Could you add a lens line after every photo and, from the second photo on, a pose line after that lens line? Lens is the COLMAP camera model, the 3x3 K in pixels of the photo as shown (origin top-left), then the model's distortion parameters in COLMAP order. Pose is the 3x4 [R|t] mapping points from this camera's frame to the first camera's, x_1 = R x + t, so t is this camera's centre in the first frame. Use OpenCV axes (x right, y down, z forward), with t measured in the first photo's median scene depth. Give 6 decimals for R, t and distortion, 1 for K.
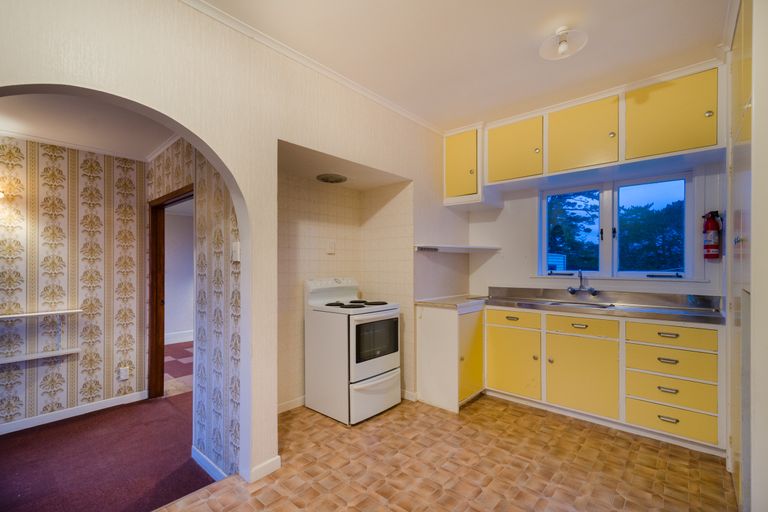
lens RADIAL K [[346.4, 0, 381.5], [0, 346.4, 265.3], [0, 0, 1]] dist [-0.000966, 0.000519]
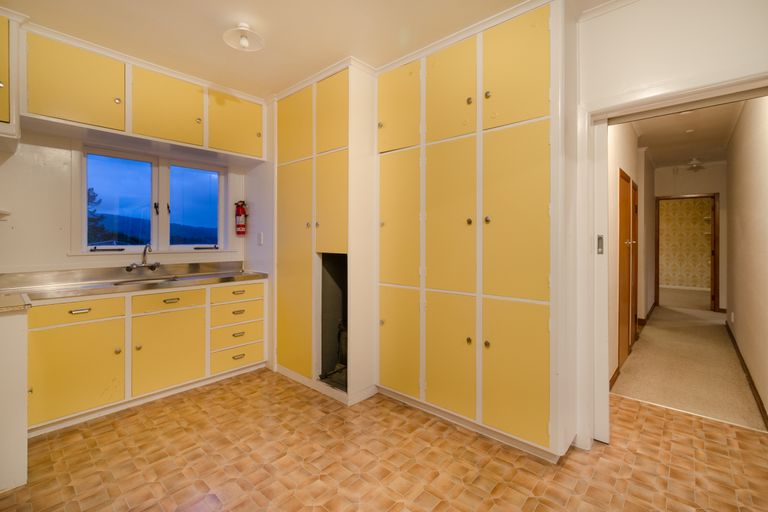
lens RADIAL K [[345.6, 0, 383.5], [0, 345.6, 238.8], [0, 0, 1]] dist [0.042381, -0.000460]
pose [[0.013433, -0.000423, 0.999910, -0.455840], [-0.000380, 1.000000, 0.000428, -0.002564], [-0.999910, -0.000386, 0.013433, 0.405970]]
